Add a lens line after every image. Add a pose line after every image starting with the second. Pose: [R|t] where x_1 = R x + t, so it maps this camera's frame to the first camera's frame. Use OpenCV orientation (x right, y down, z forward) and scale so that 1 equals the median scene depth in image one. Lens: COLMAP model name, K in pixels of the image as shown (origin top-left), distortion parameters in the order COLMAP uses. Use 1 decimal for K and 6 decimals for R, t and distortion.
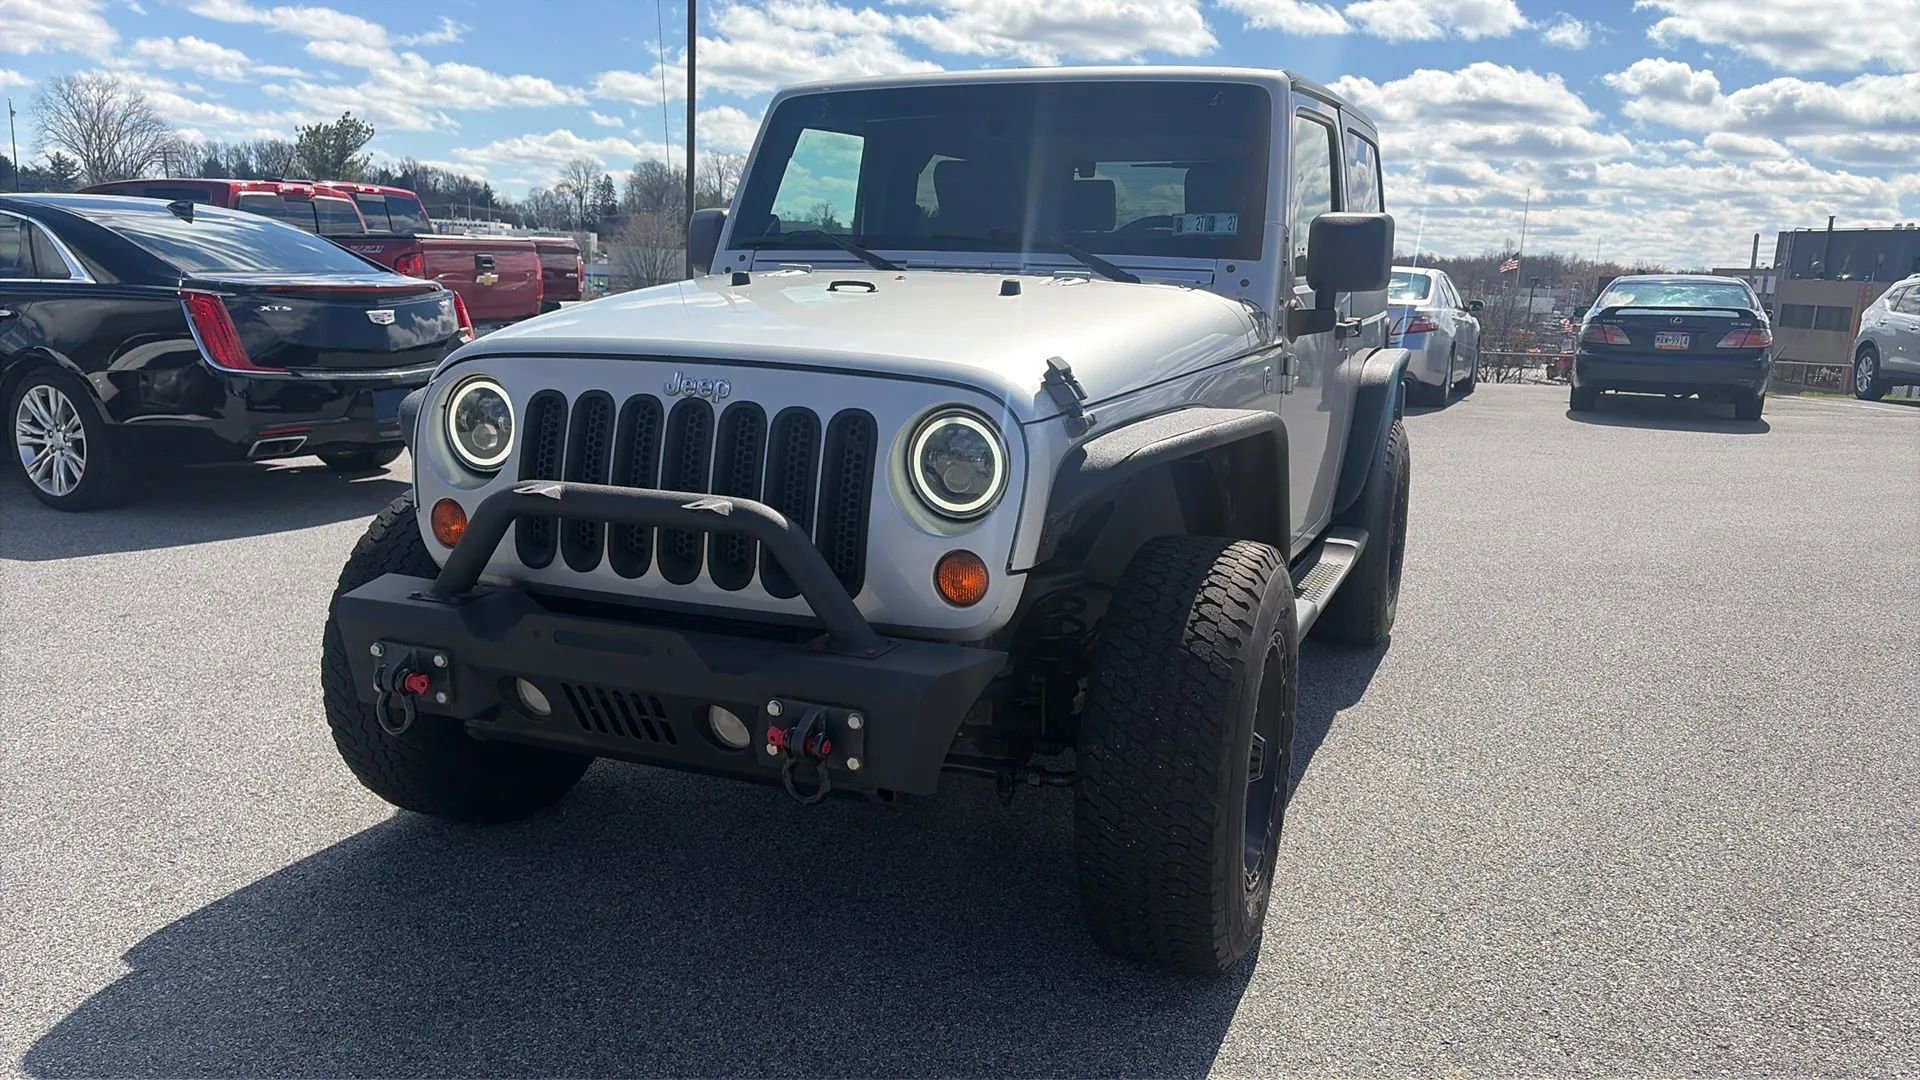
lens RADIAL K [[1388.2, 0, 981.6], [0, 1388.2, 552.1], [0, 0, 1]] dist [0.059057, -0.056401]
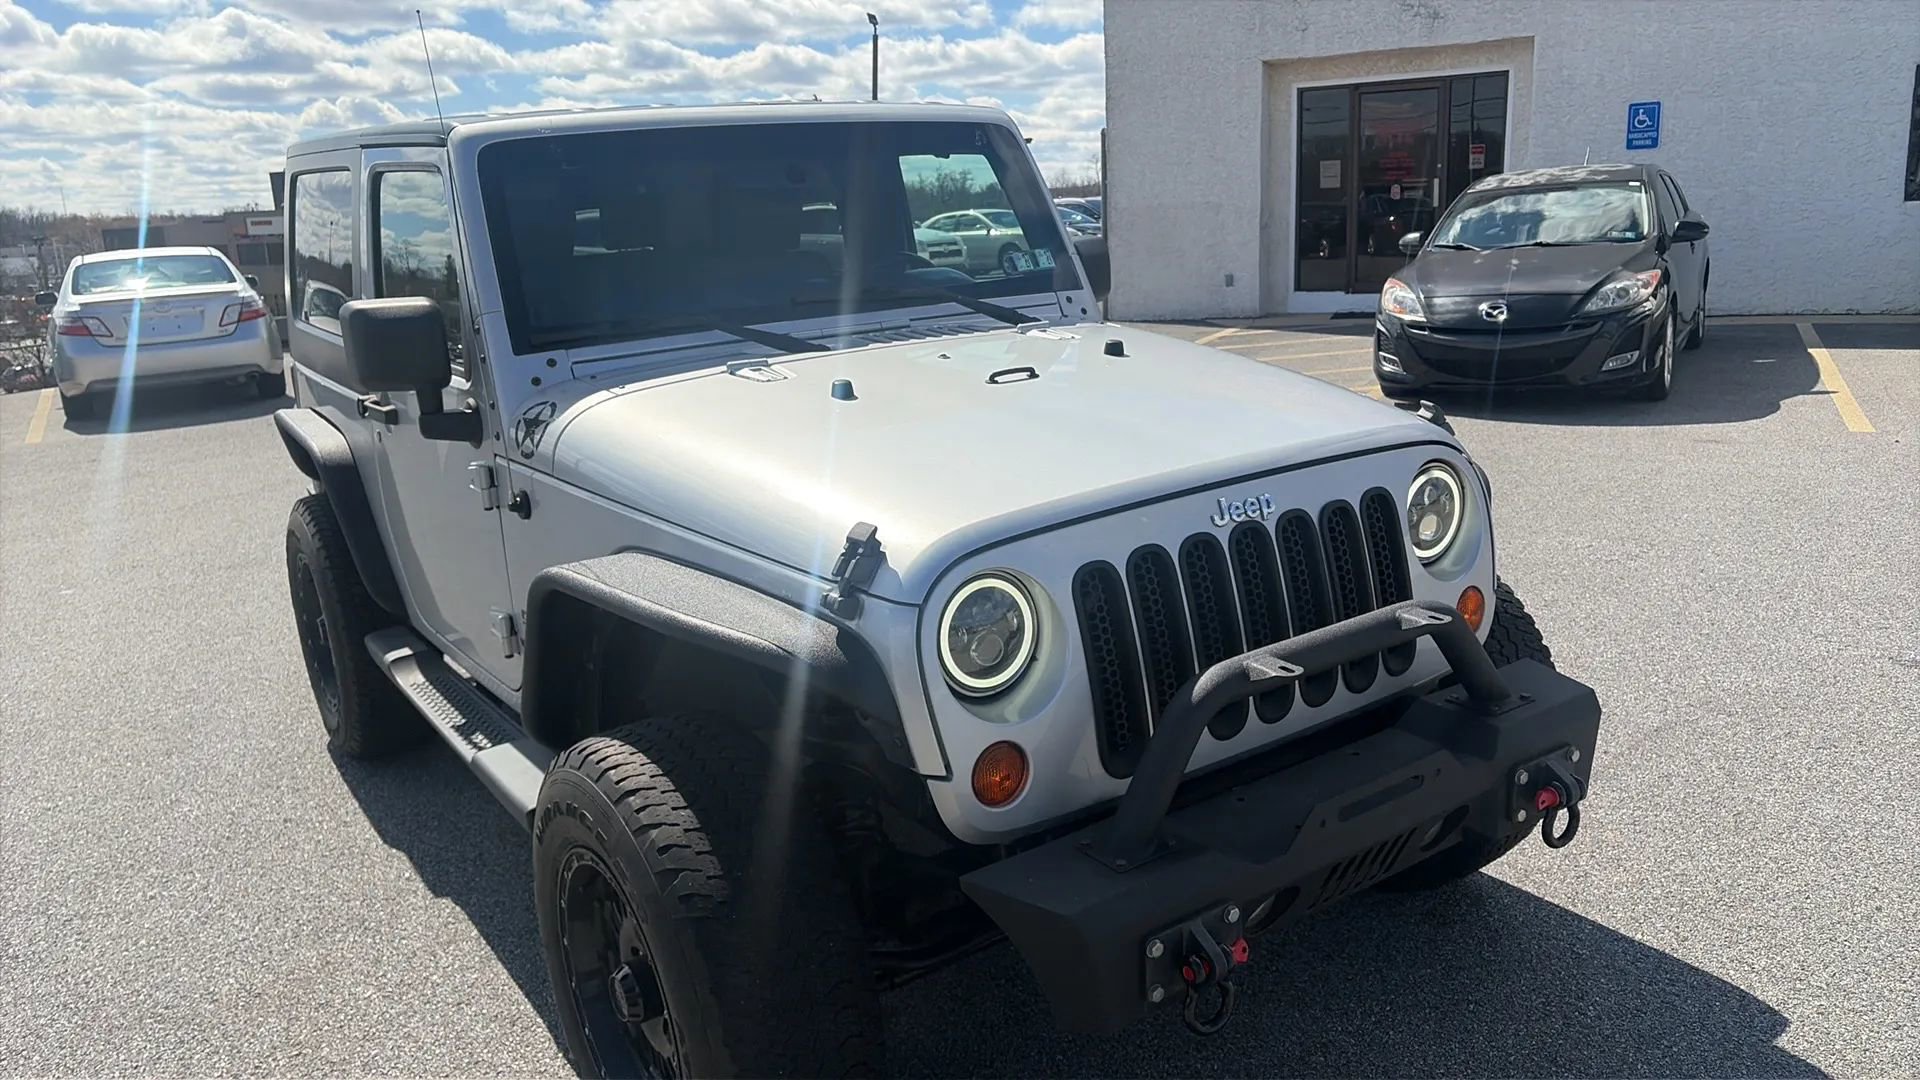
lens RADIAL K [[1388.2, 0, 979.9], [0, 1388.2, 514.3], [0, 0, 1]] dist [0.059057, -0.056401]
pose [[0.551186, -0.250692, 0.795831, -0.846184], [0.238583, 0.961327, 0.137584, -0.232886], [-0.799545, 0.114037, 0.589680, 0.497560]]
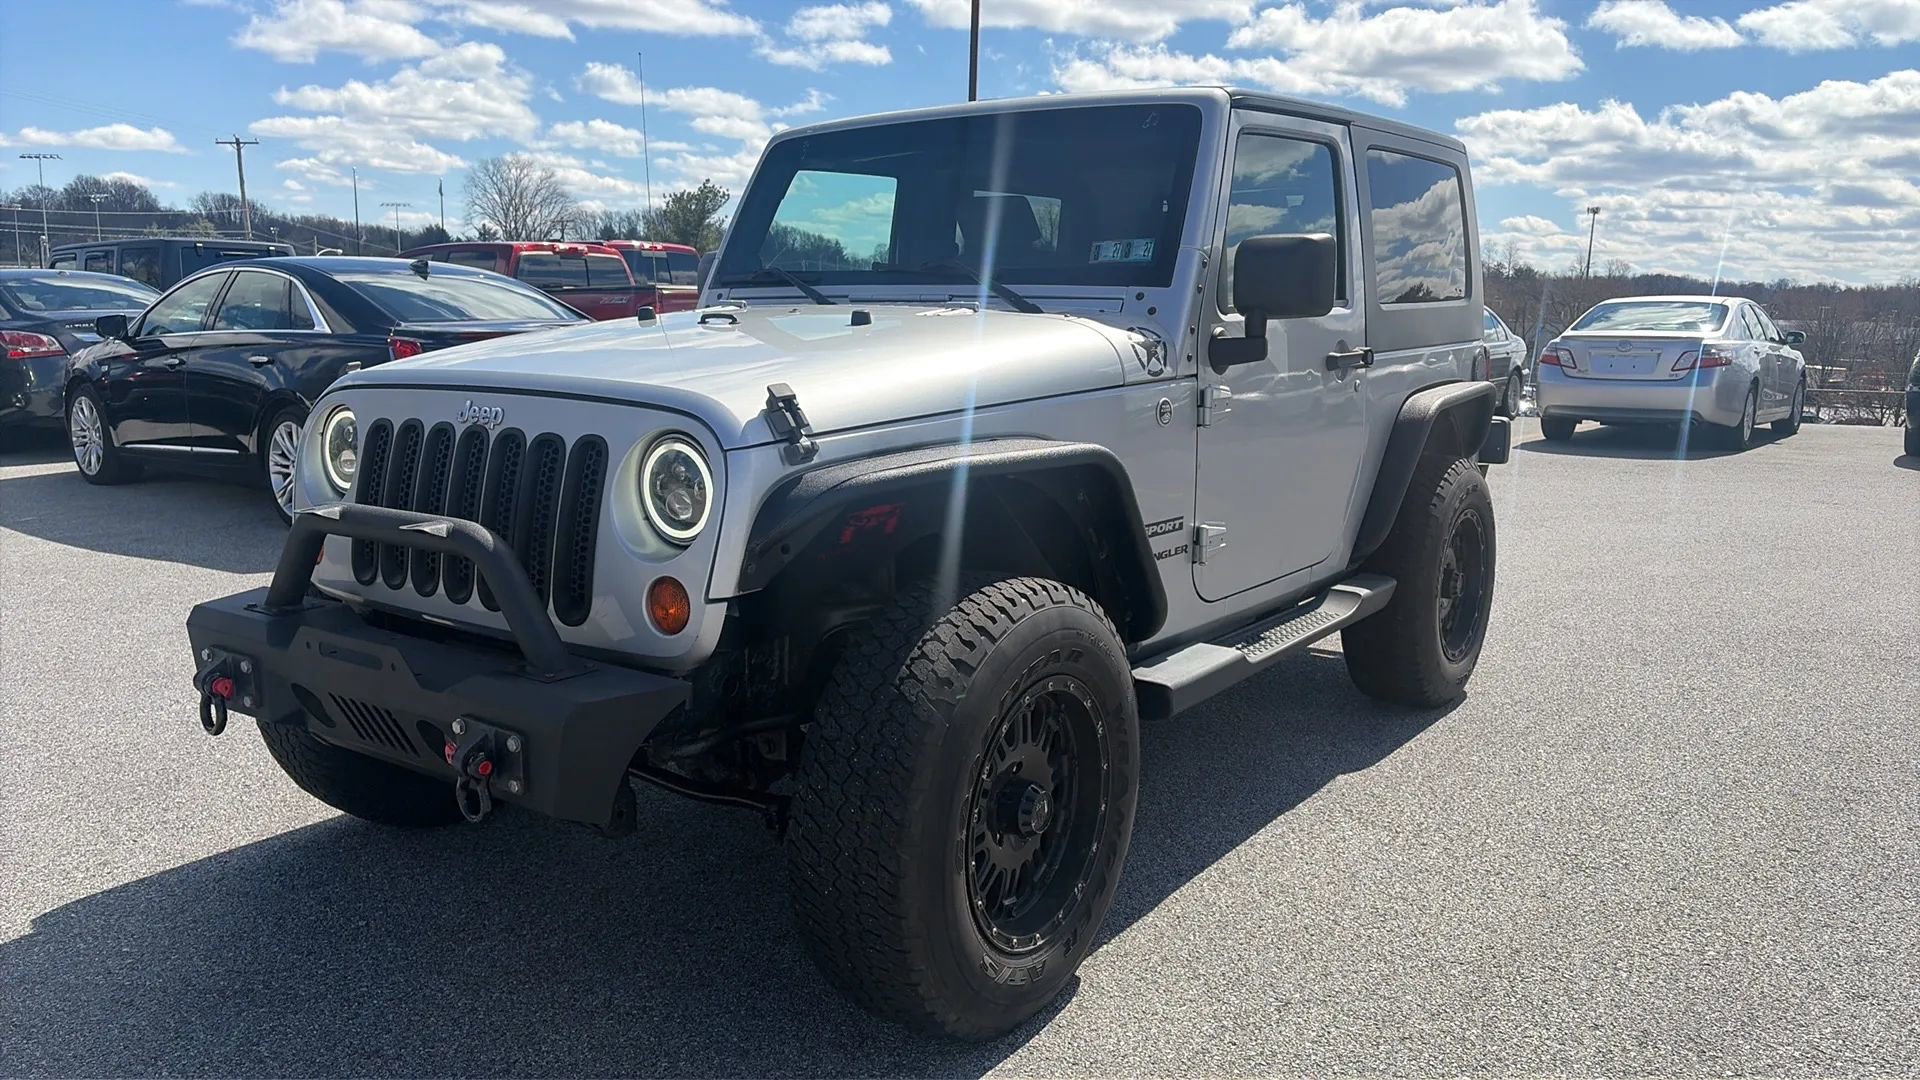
lens RADIAL K [[1388.2, 0, 965.2], [0, 1388.2, 529.8], [0, 0, 1]] dist [0.059057, -0.056401]
pose [[0.970276, 0.020824, -0.241105, 0.331651], [-0.031814, 0.998620, -0.041777, -0.000236], [0.239902, 0.048206, 0.969599, 0.064175]]
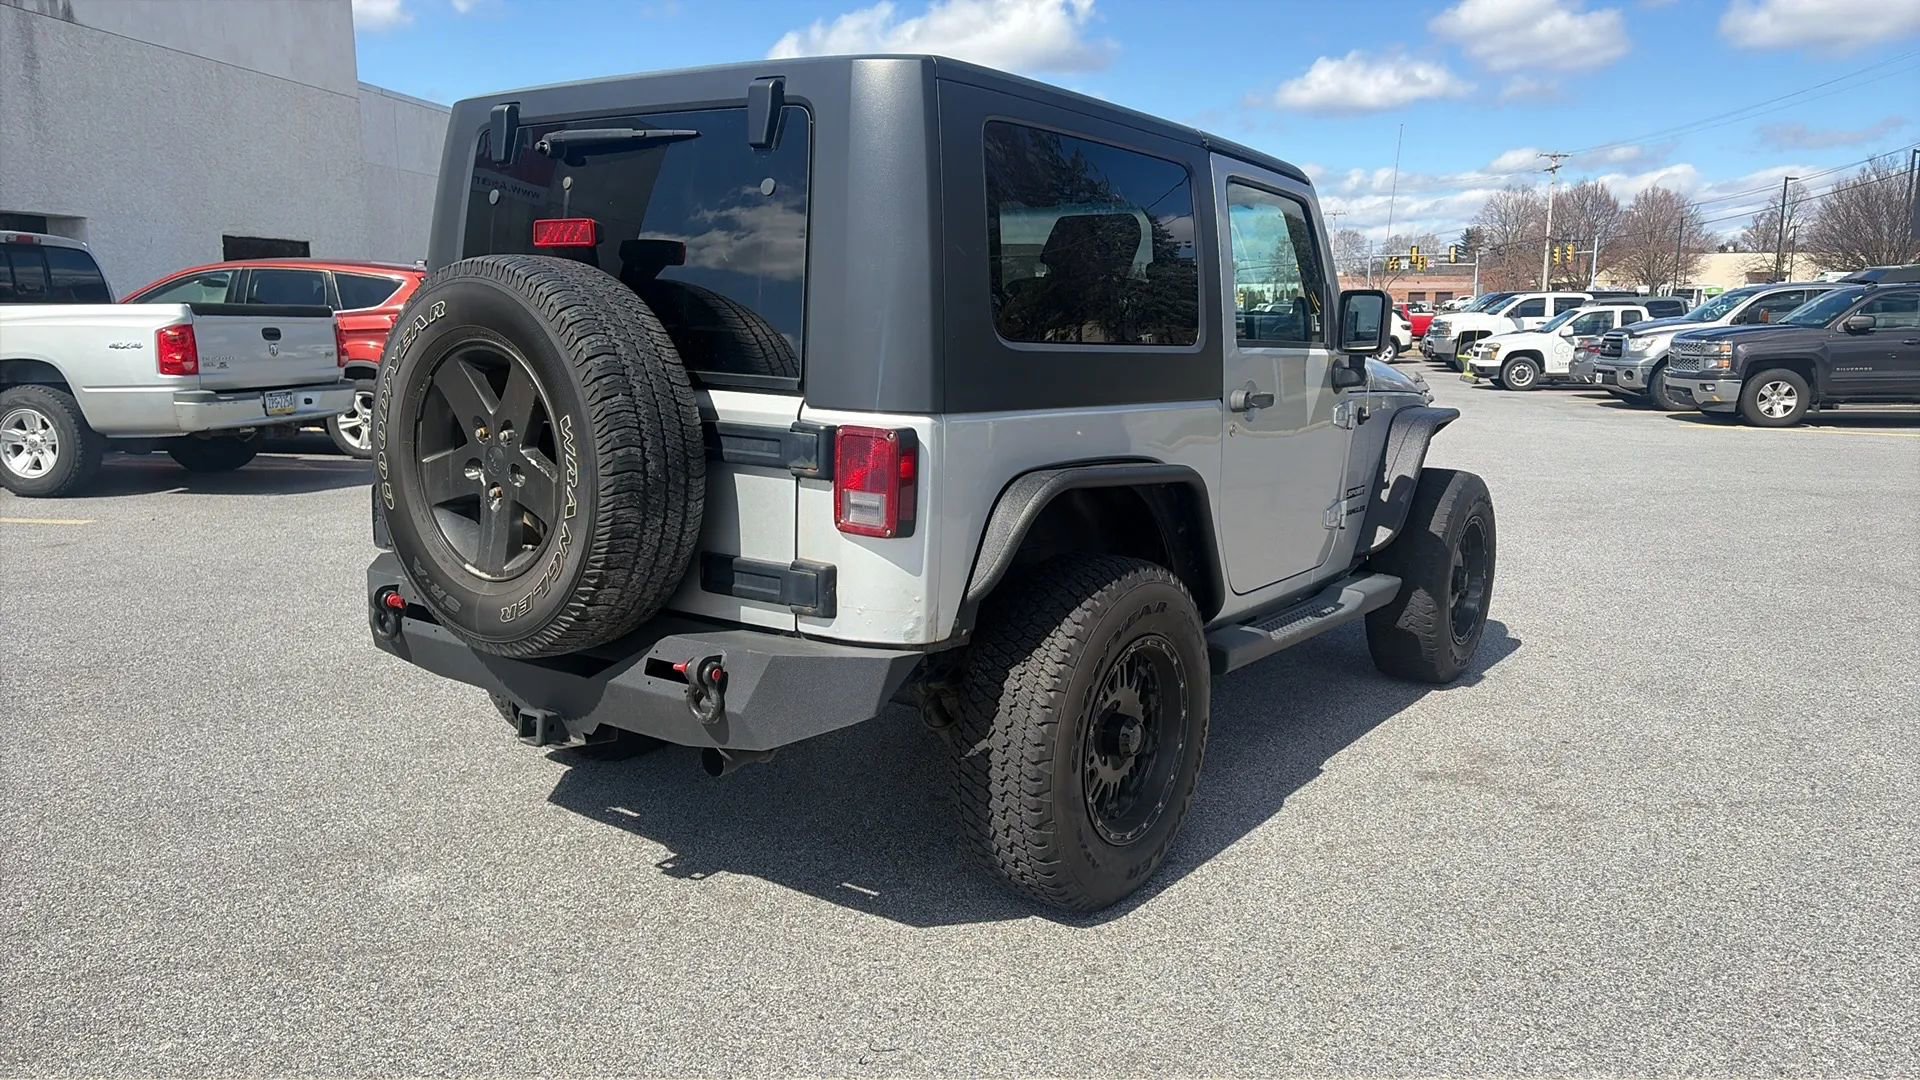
lens RADIAL K [[1388.2, 0, 994.8], [0, 1388.2, 542.5], [0, 0, 1]] dist [0.059057, -0.056401]
pose [[-0.969550, -0.085559, 0.229463, -0.243852], [0.004344, 0.930829, 0.365430, -0.620656], [-0.244857, 0.355300, -0.902113, 2.835456]]
